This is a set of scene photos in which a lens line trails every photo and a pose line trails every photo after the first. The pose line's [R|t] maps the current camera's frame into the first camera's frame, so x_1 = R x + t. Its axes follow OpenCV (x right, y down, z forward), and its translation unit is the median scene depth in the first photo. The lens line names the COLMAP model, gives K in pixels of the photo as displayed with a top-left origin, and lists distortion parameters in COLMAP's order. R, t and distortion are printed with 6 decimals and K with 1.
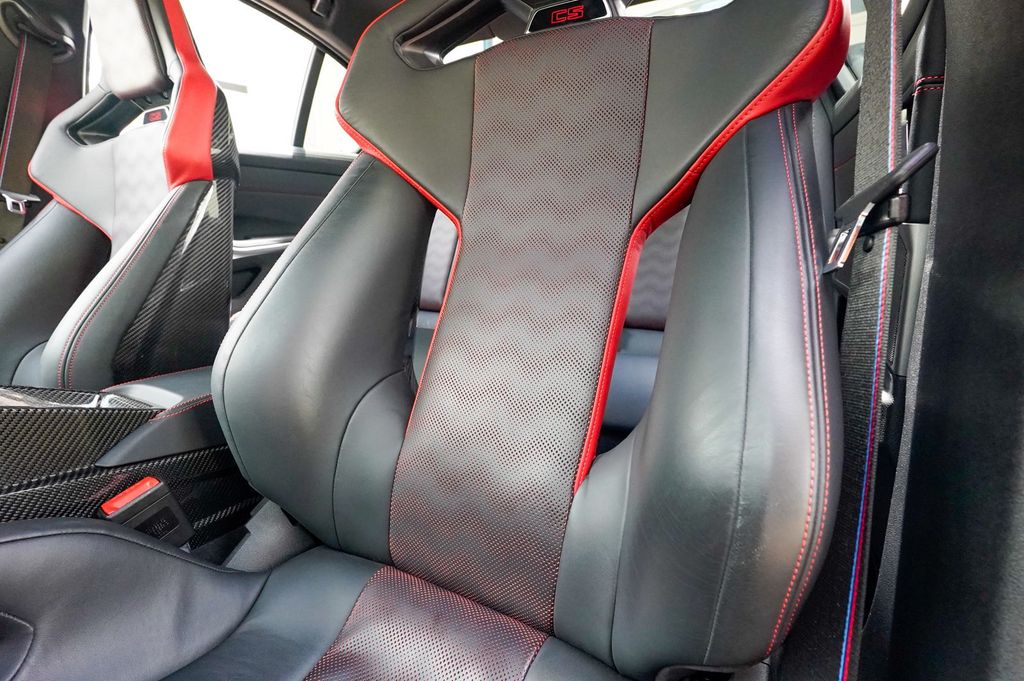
lens RADIAL K [[473.8, 0, 509.8], [0, 473.8, 342.7], [0, 0, 1]] dist [-0.018347, 0.011944]
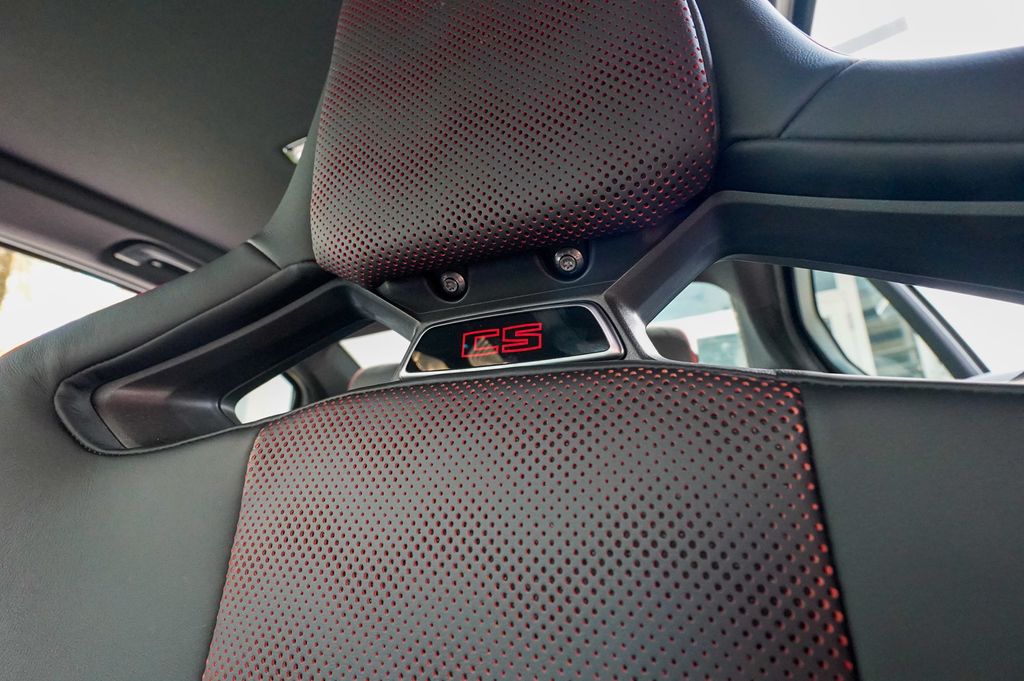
lens RADIAL K [[473.8, 0, 509.8], [0, 473.8, 342.7], [0, 0, 1]] dist [-0.018347, 0.011944]
pose [[0.996755, 0.016524, 0.078785, 0.102472], [0.025138, 0.865873, -0.499633, -0.517471], [-0.076473, 0.499992, 0.862647, 0.685308]]
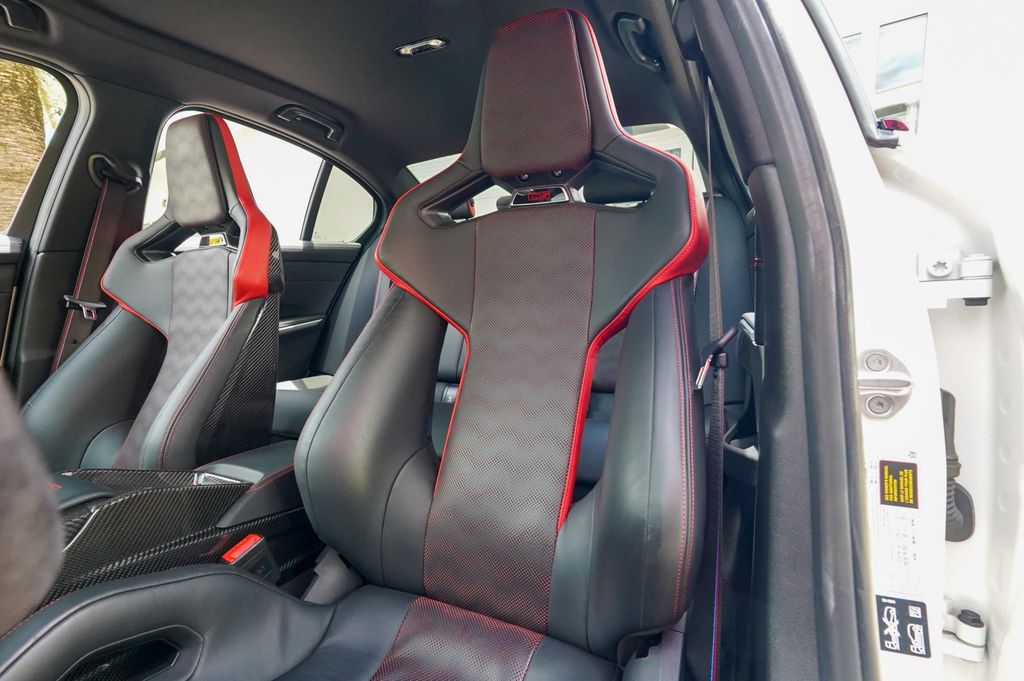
lens RADIAL K [[470.0, 0, 508.5], [0, 470.0, 341.1], [0, 0, 1]] dist [-0.011009, 0.000231]
pose [[0.998473, -0.028665, 0.047217, -0.056753], [0.033735, 0.993321, -0.110338, -0.091355], [-0.043739, 0.111762, 0.992772, -0.413327]]
